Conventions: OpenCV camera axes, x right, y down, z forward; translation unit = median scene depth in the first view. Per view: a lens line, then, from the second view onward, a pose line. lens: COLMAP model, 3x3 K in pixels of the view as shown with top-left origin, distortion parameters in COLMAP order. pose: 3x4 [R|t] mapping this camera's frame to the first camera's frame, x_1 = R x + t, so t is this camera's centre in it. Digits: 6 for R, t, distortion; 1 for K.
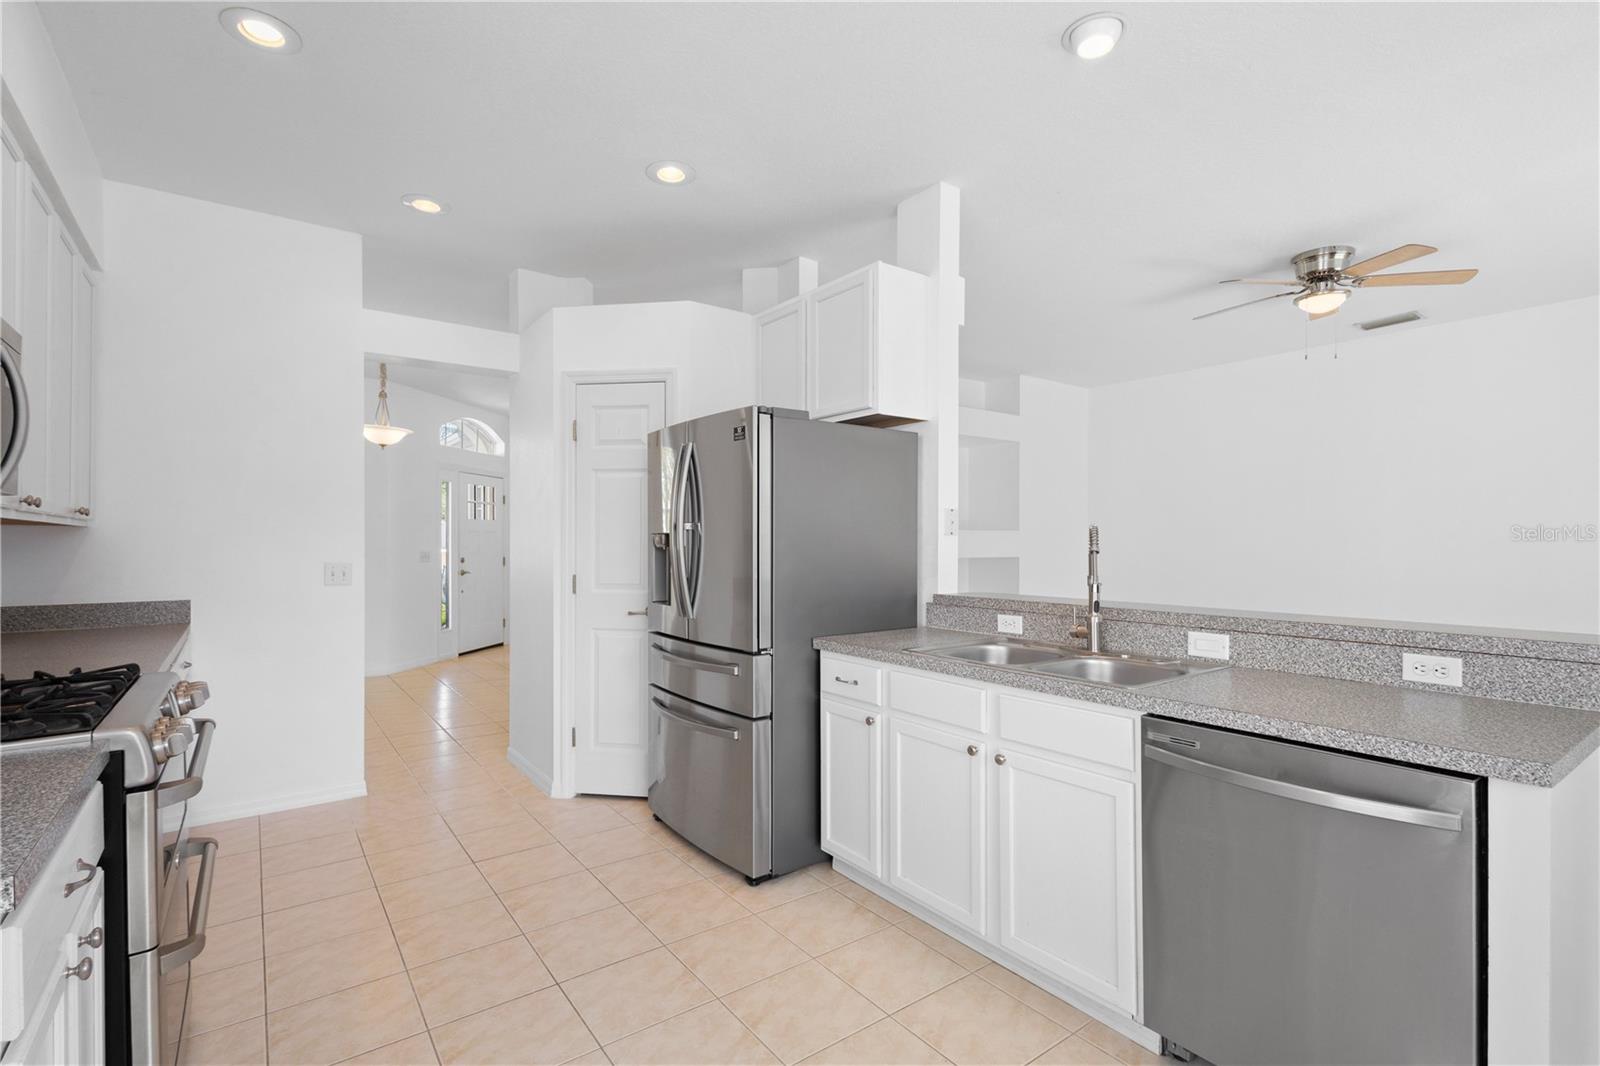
lens RADIAL K [[740.8, 0, 801.5], [0, 740.8, 546.4], [0, 0, 1]] dist [0.014098, -0.000009]
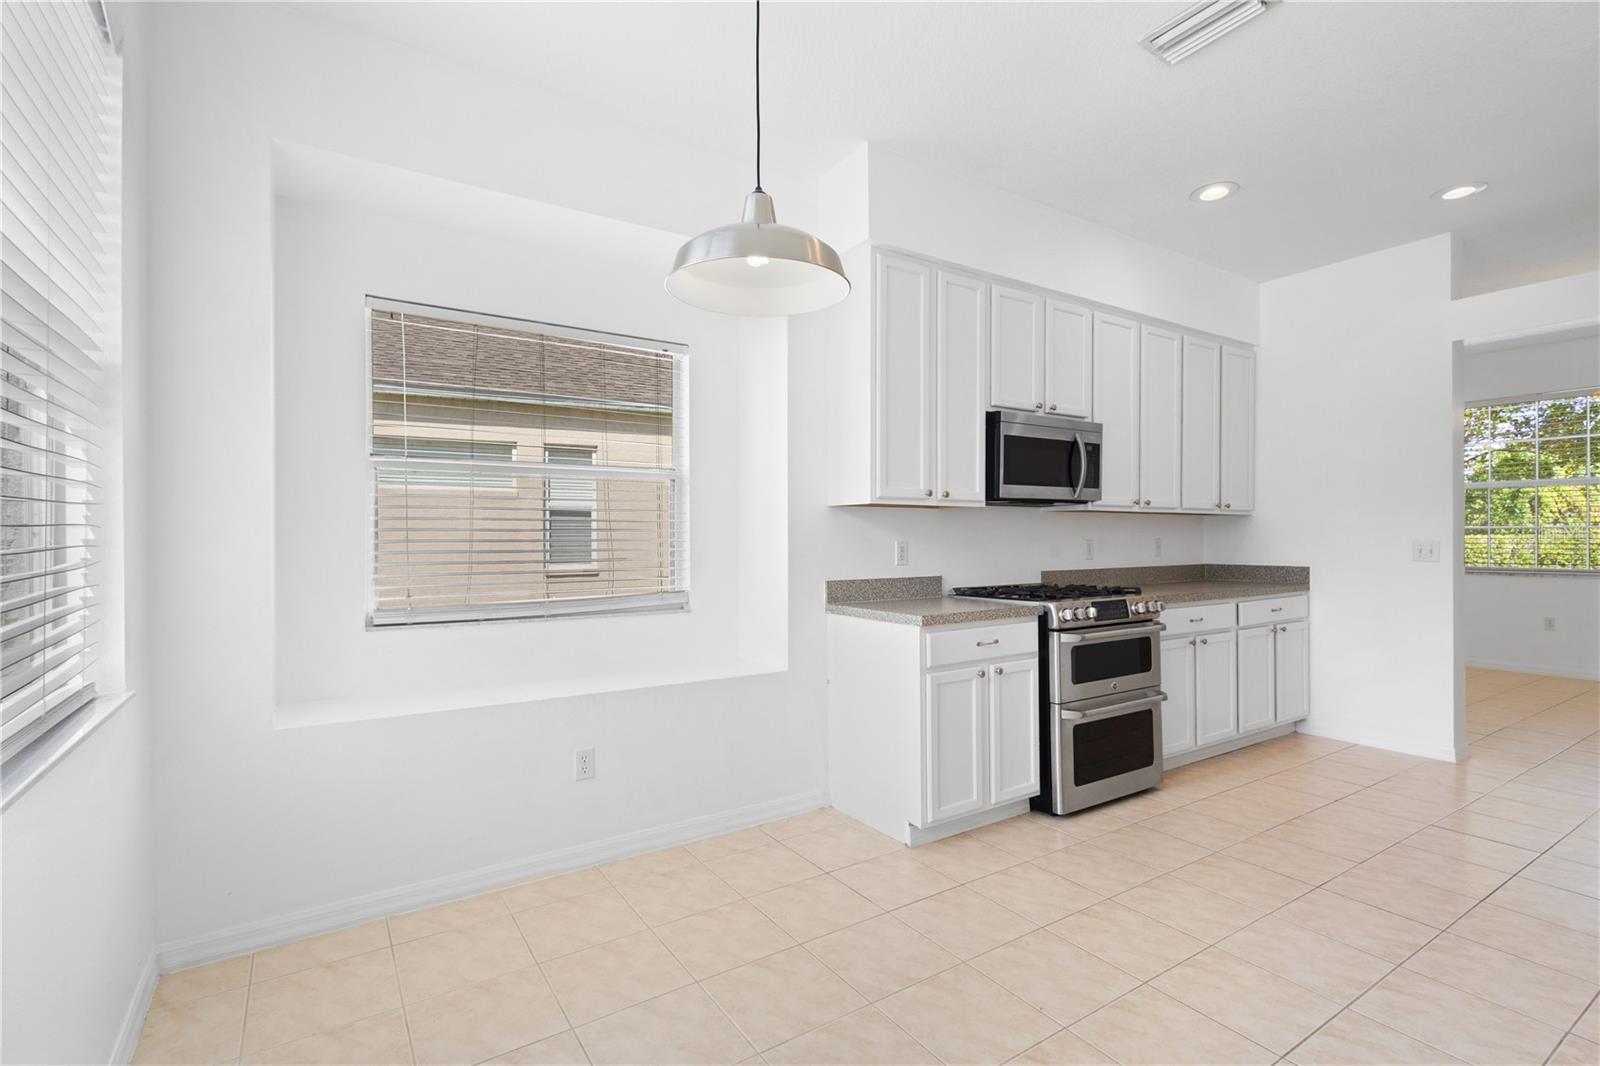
lens RADIAL K [[735.2, 0, 799.3], [0, 735.2, 536.2], [0, 0, 1]] dist [0.011529, -0.000331]
pose [[-0.058244, -0.001119, -0.998302, 0.604531], [-0.000632, 0.999999, -0.001084, 0.019172], [0.998302, 0.000568, -0.058245, 0.162295]]
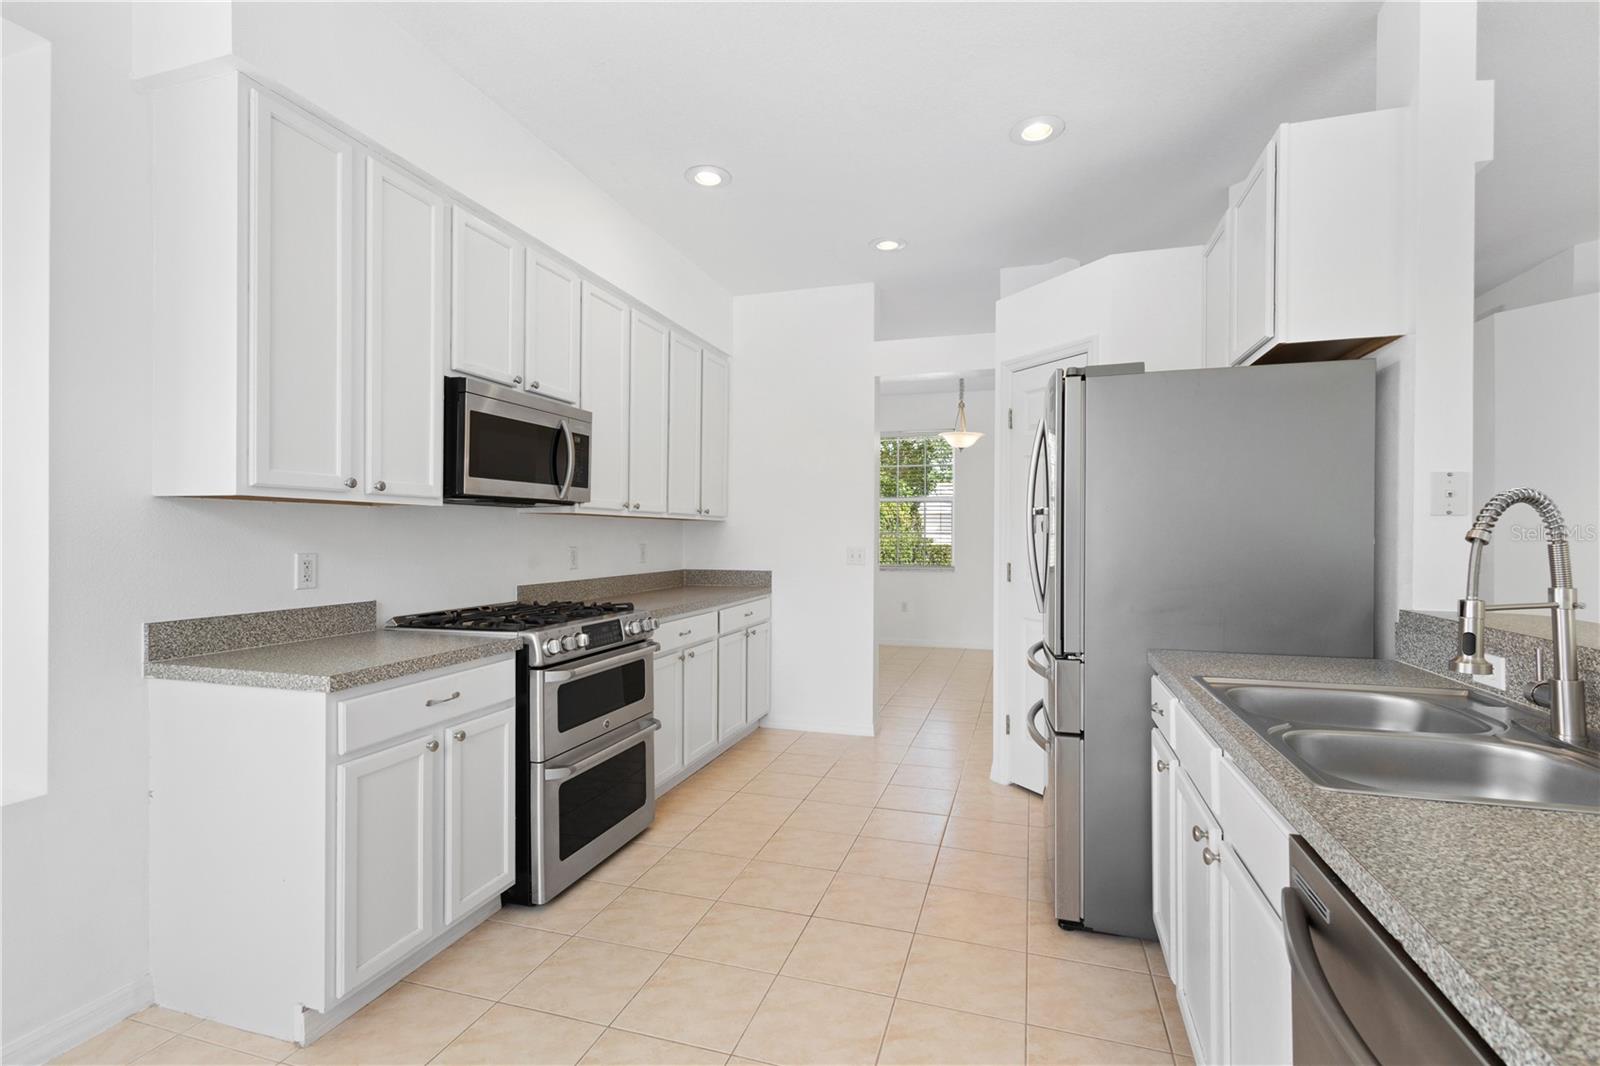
lens RADIAL K [[735.2, 0, 799.3], [0, 735.2, 536.2], [0, 0, 1]] dist [0.011529, -0.000331]
pose [[0.590489, 0.003091, -0.807040, 0.379619], [-0.006780, 0.999976, -0.001131, 0.005945], [0.807017, 0.006140, 0.590496, 0.213020]]
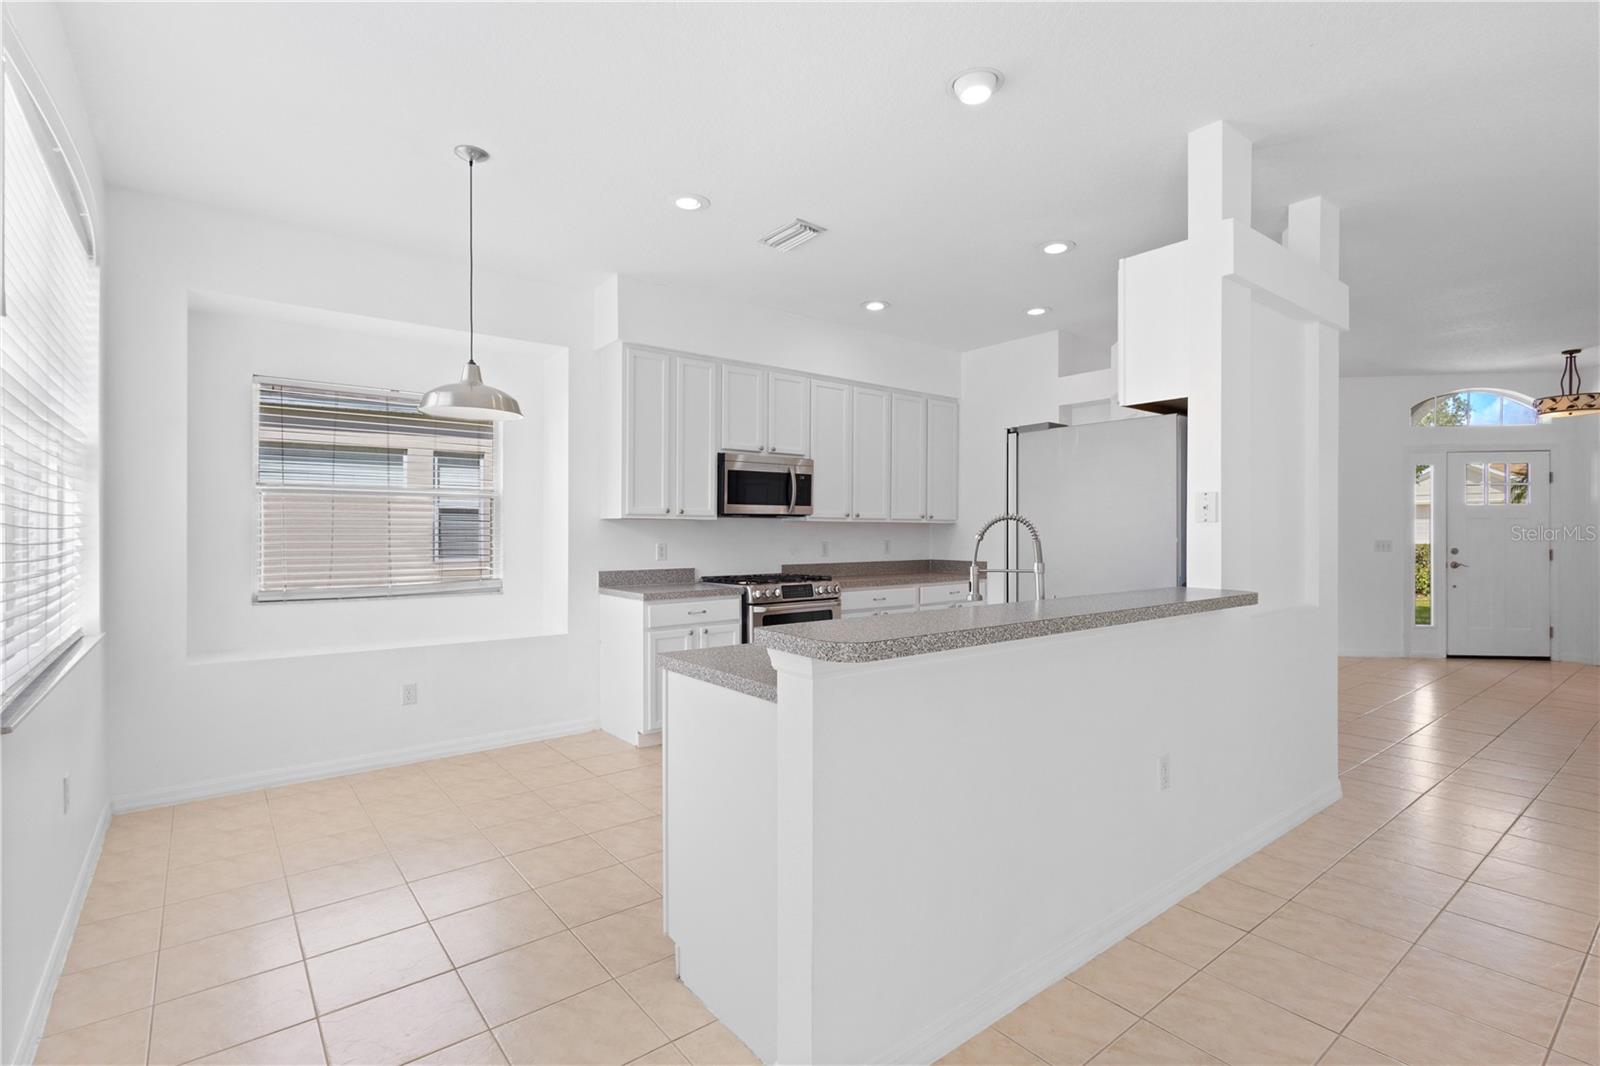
lens RADIAL K [[734.6, 0, 800.0], [0, 734.6, 533.0], [0, 0, 1]] dist [0.006443, 0.000057]
pose [[0.036619, 0.002609, -0.999326, 1.058972], [-0.005807, 0.999980, 0.002398, -0.001873], [0.999312, 0.005716, 0.036633, 0.489946]]
